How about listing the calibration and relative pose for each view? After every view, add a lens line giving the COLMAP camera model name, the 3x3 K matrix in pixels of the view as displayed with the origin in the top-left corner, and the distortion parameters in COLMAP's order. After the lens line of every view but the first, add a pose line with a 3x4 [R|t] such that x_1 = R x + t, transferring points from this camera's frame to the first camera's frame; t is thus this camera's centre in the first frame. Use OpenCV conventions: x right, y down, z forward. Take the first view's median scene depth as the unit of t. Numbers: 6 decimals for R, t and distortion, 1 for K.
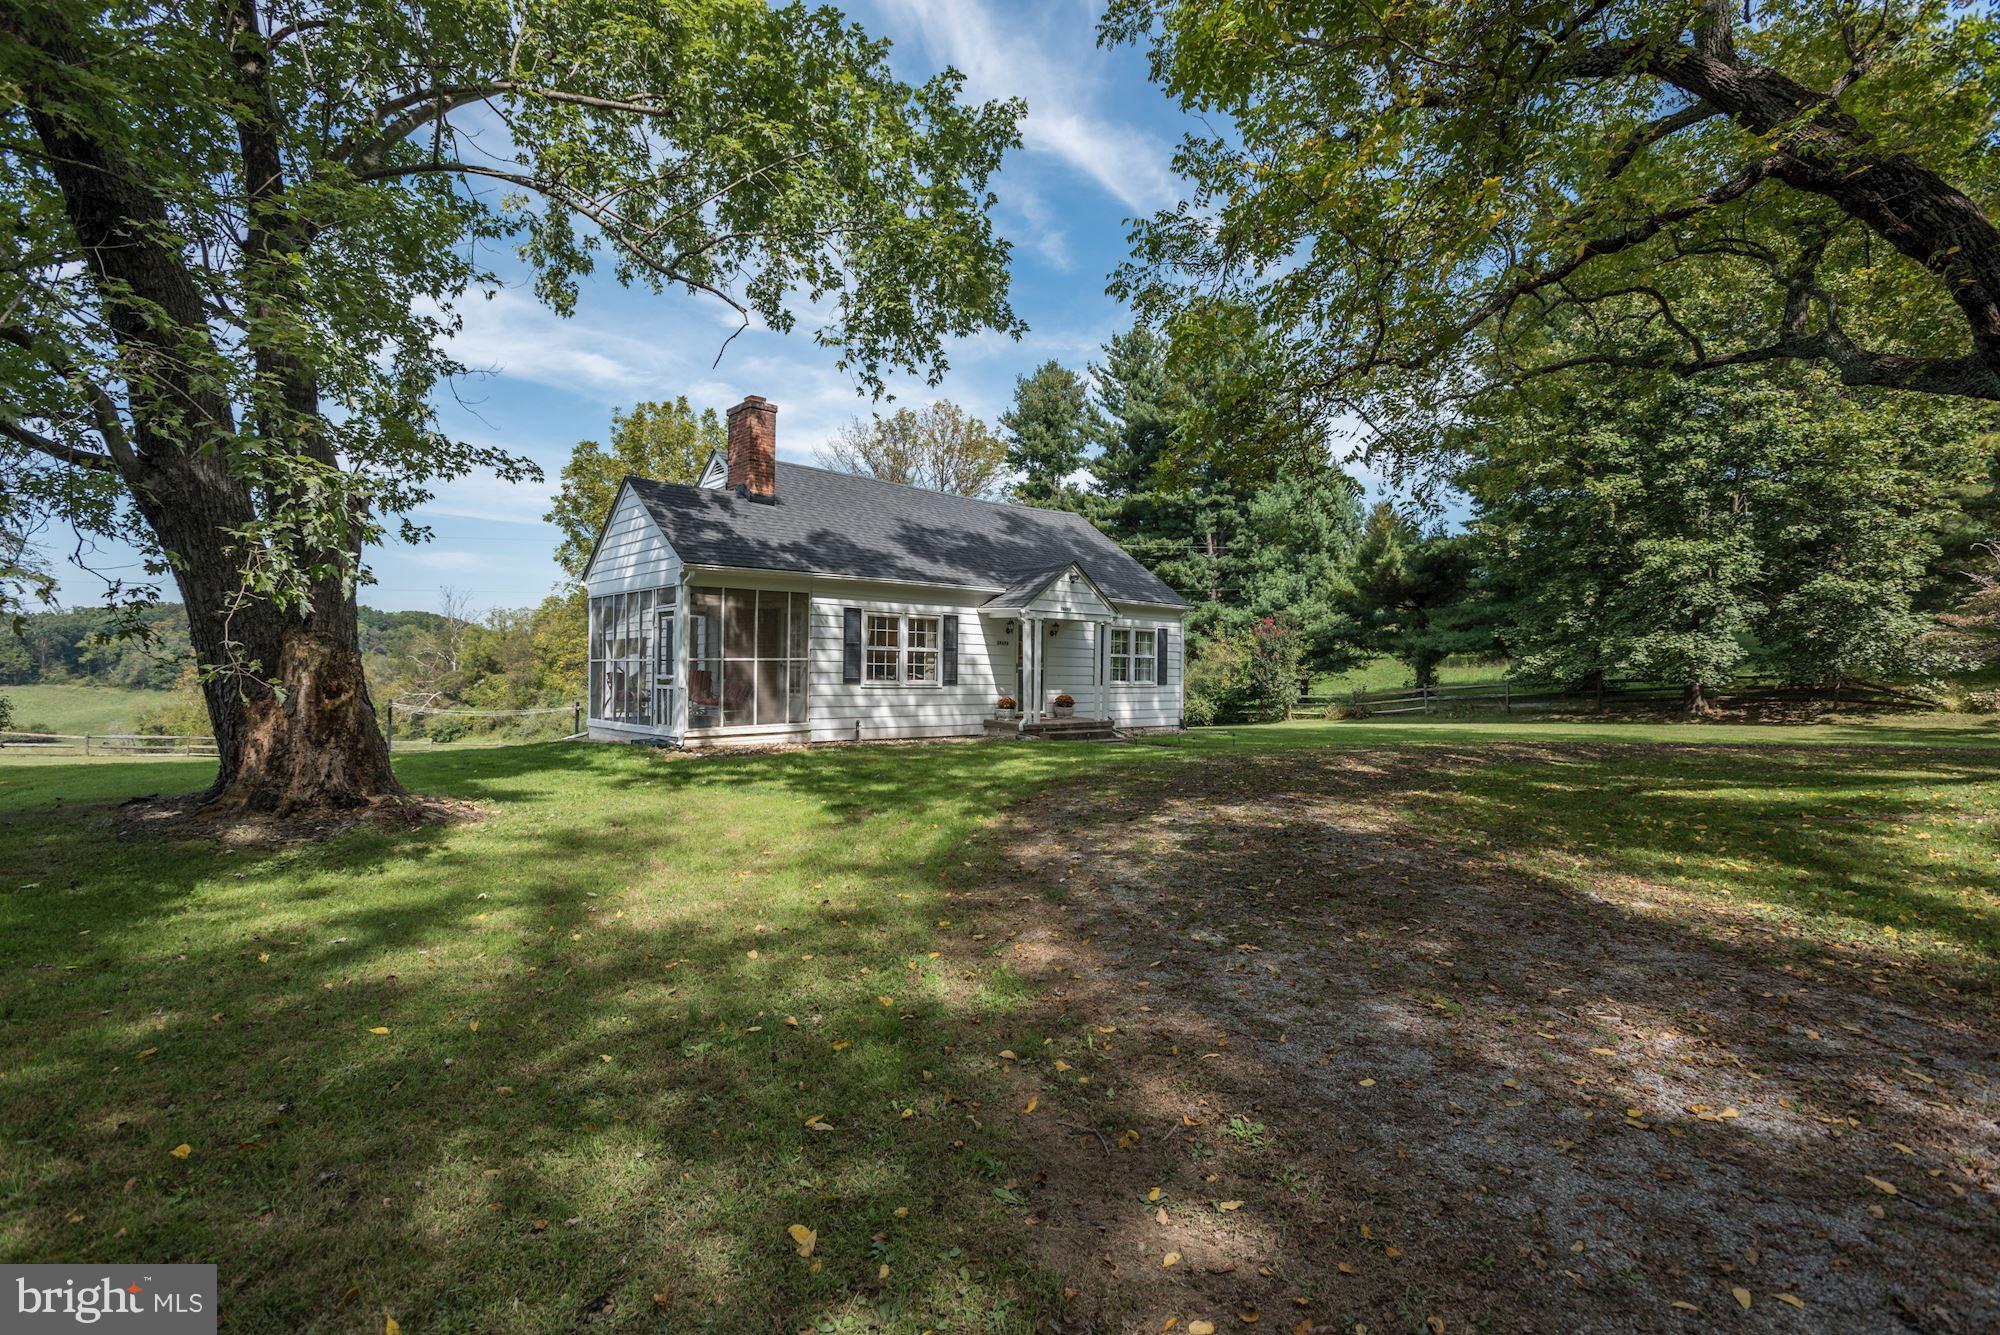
lens RADIAL K [[938.4, 0, 1015.4], [0, 938.4, 696.6], [0, 0, 1]] dist [-0.004947, -0.000697]
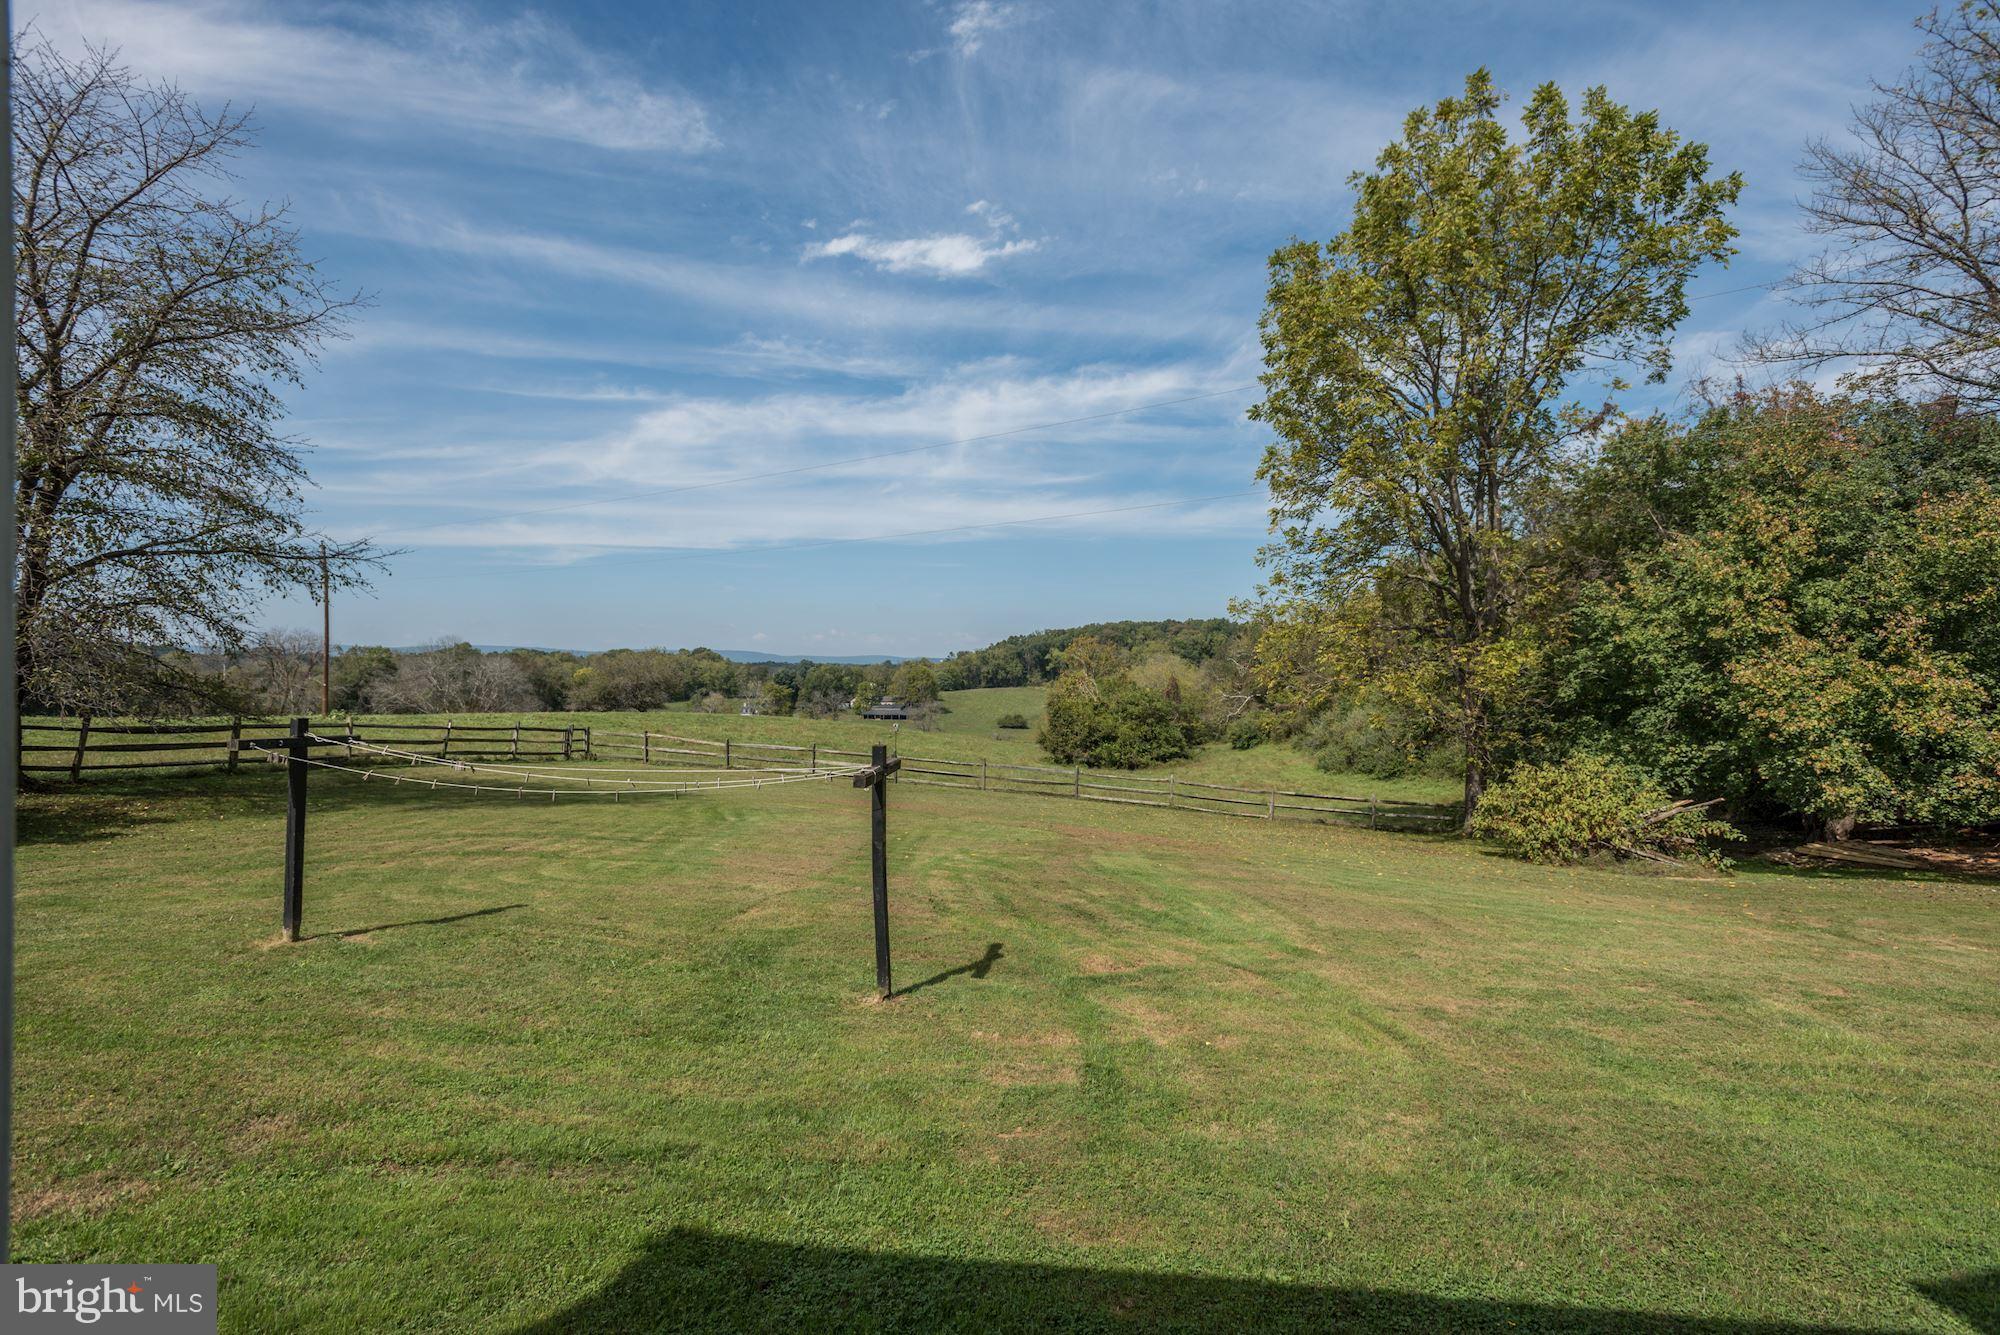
lens RADIAL K [[934.8, 0, 1000.0], [0, 934.8, 667.5], [0, 0, 1]] dist [0.002872, 0.000320]
pose [[0.651714, -0.008793, -0.758414, -0.120942], [-0.019108, 0.999425, -0.028007, -0.002384], [0.758224, 0.032744, 0.651171, 0.399264]]
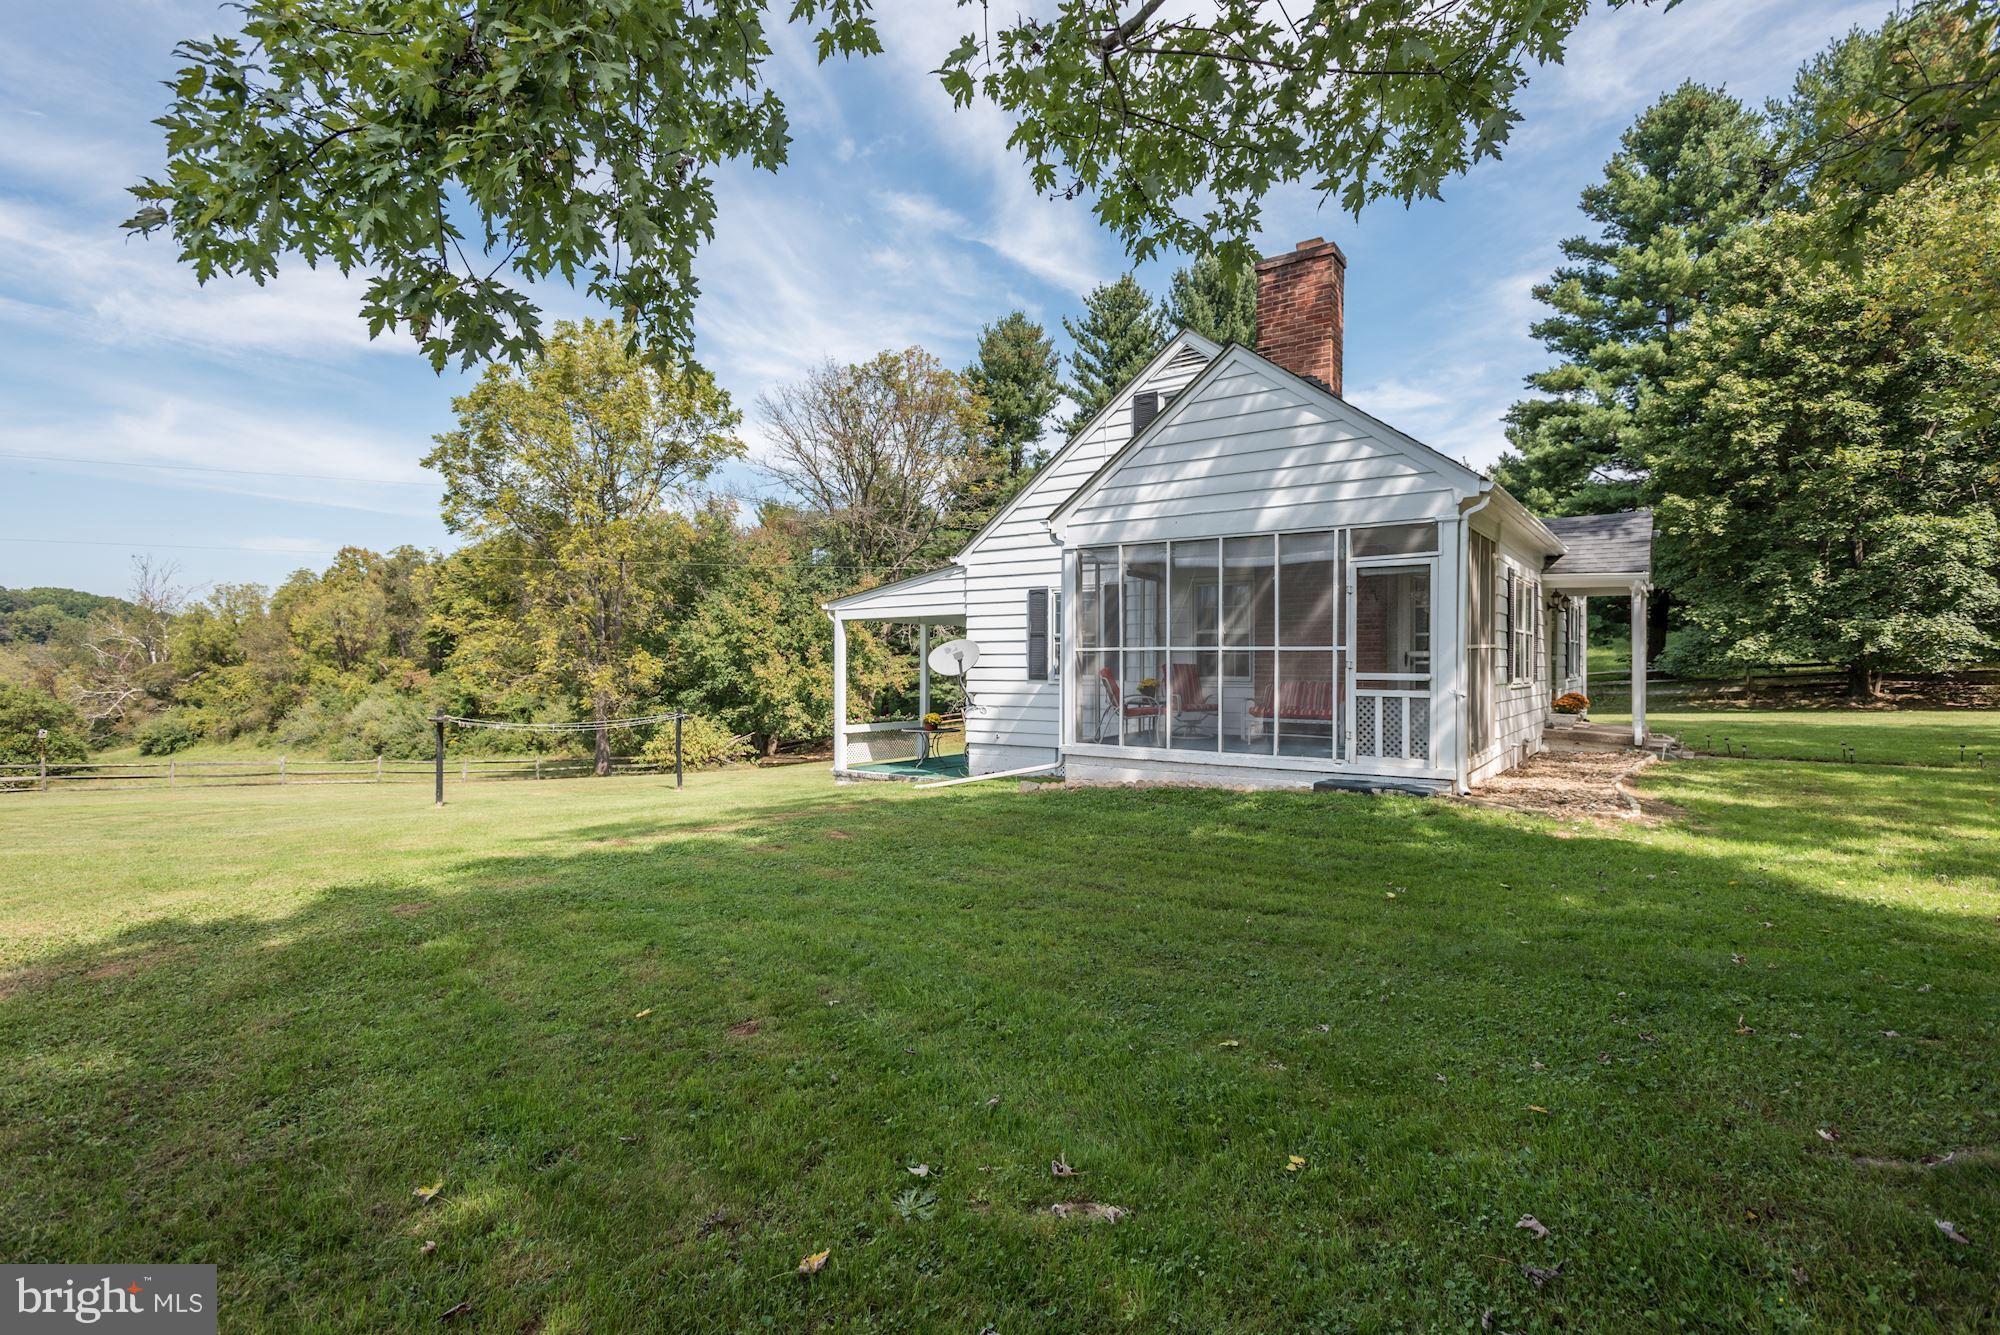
lens RADIAL K [[954.1, 0, 1024.4], [0, 954.1, 669.5], [0, 0, 1]] dist [0.001237, 0.000852]
pose [[0.973796, -0.008424, 0.227268, -0.166229], [0.011824, 0.999838, -0.013602, -0.004593], [-0.227116, 0.015933, 0.973737, 0.113679]]
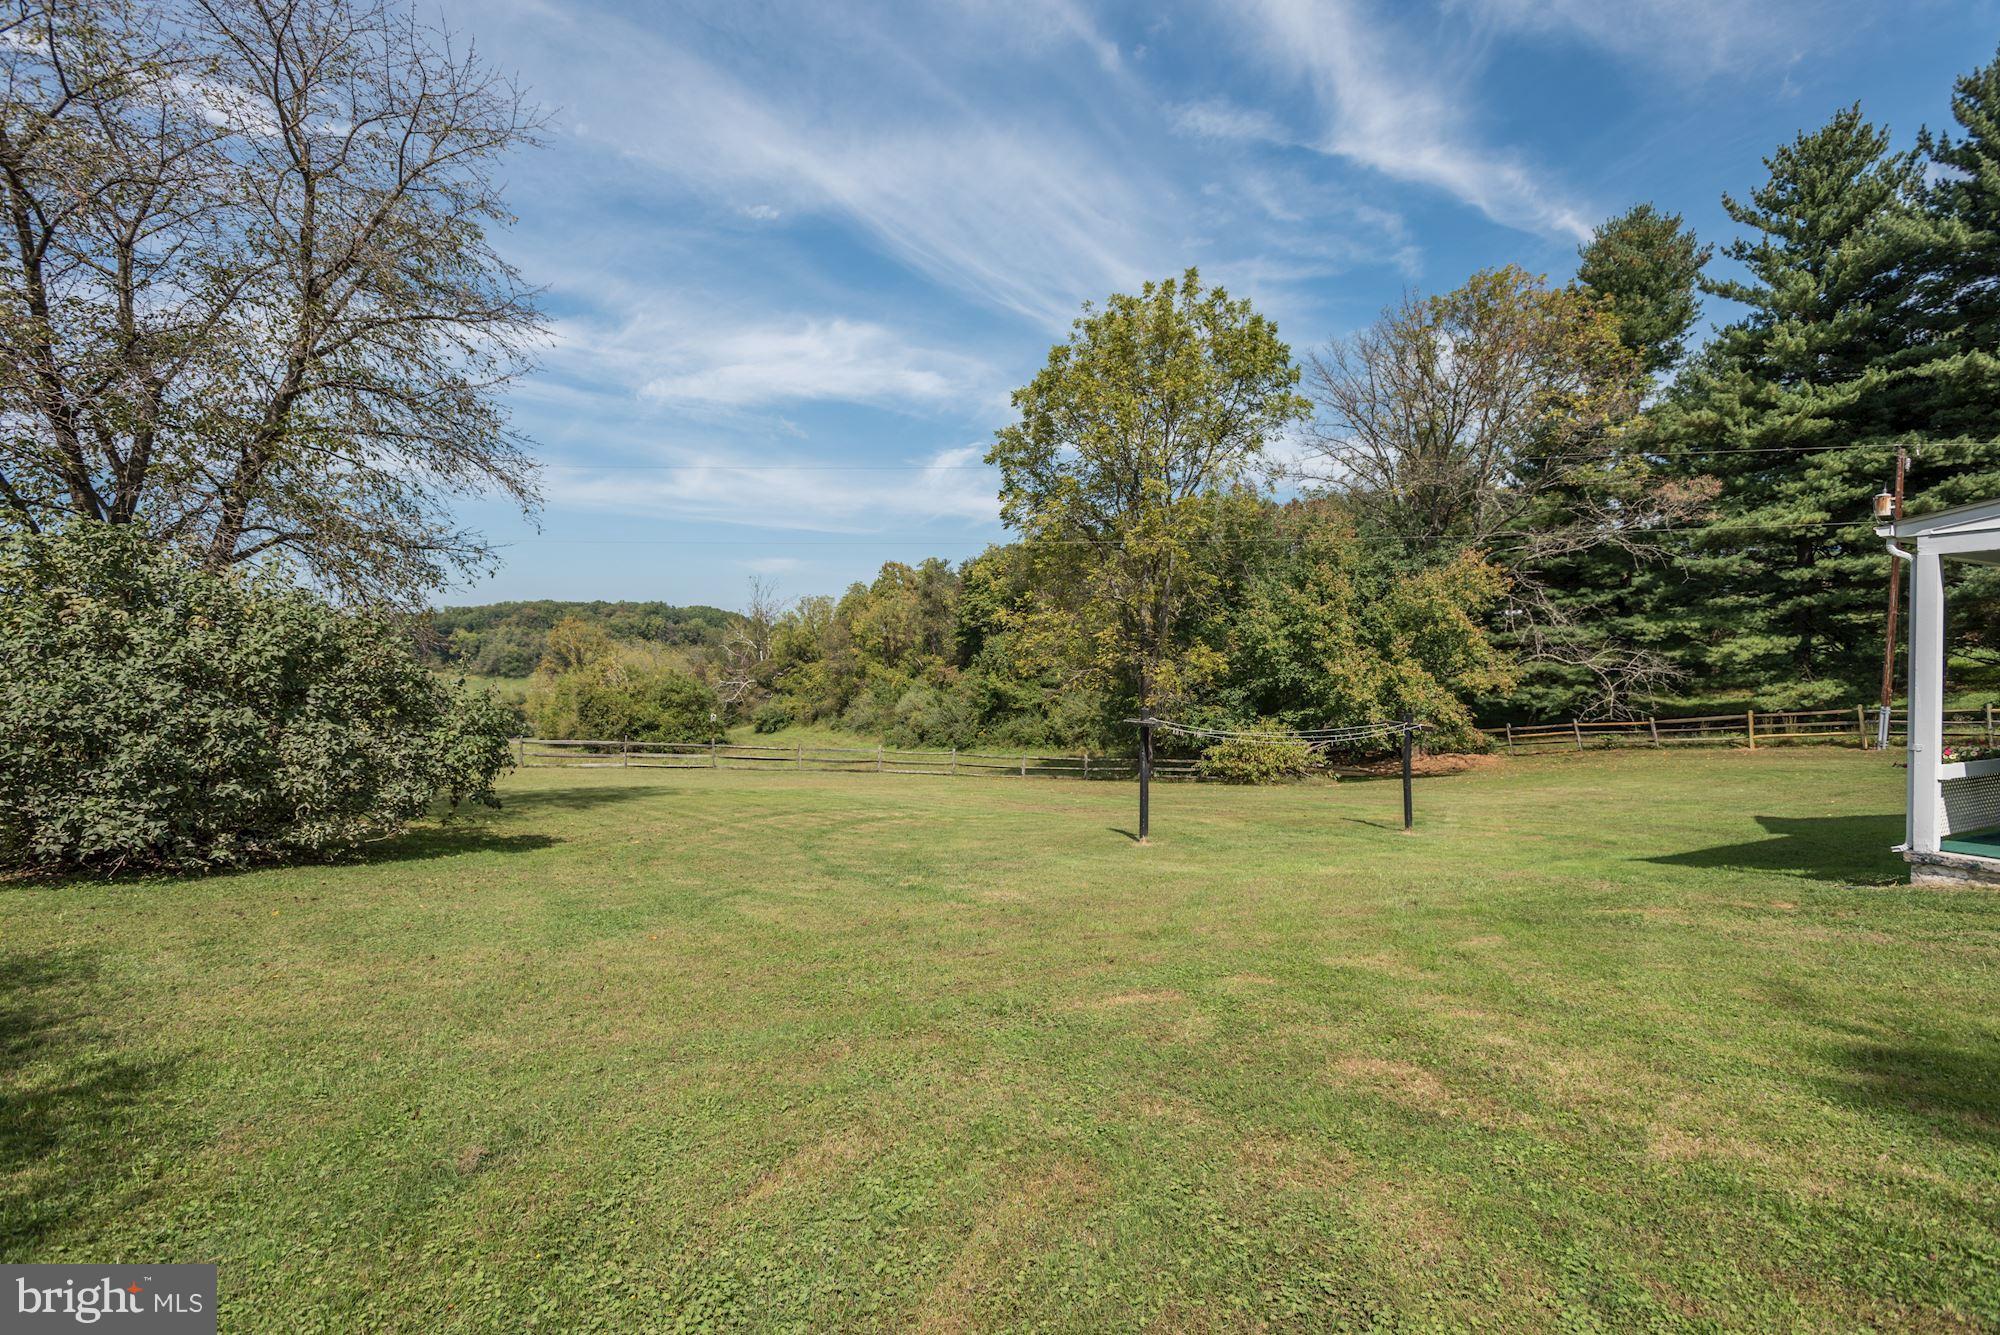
lens RADIAL K [[934.8, 0, 1000.0], [0, 934.8, 667.5], [0, 0, 1]] dist [0.002872, 0.000320]
pose [[0.968239, 0.000663, -0.250024, -0.244579], [-0.005588, 0.999804, -0.018986, -0.003172], [0.249963, 0.019780, 0.968053, 0.217287]]
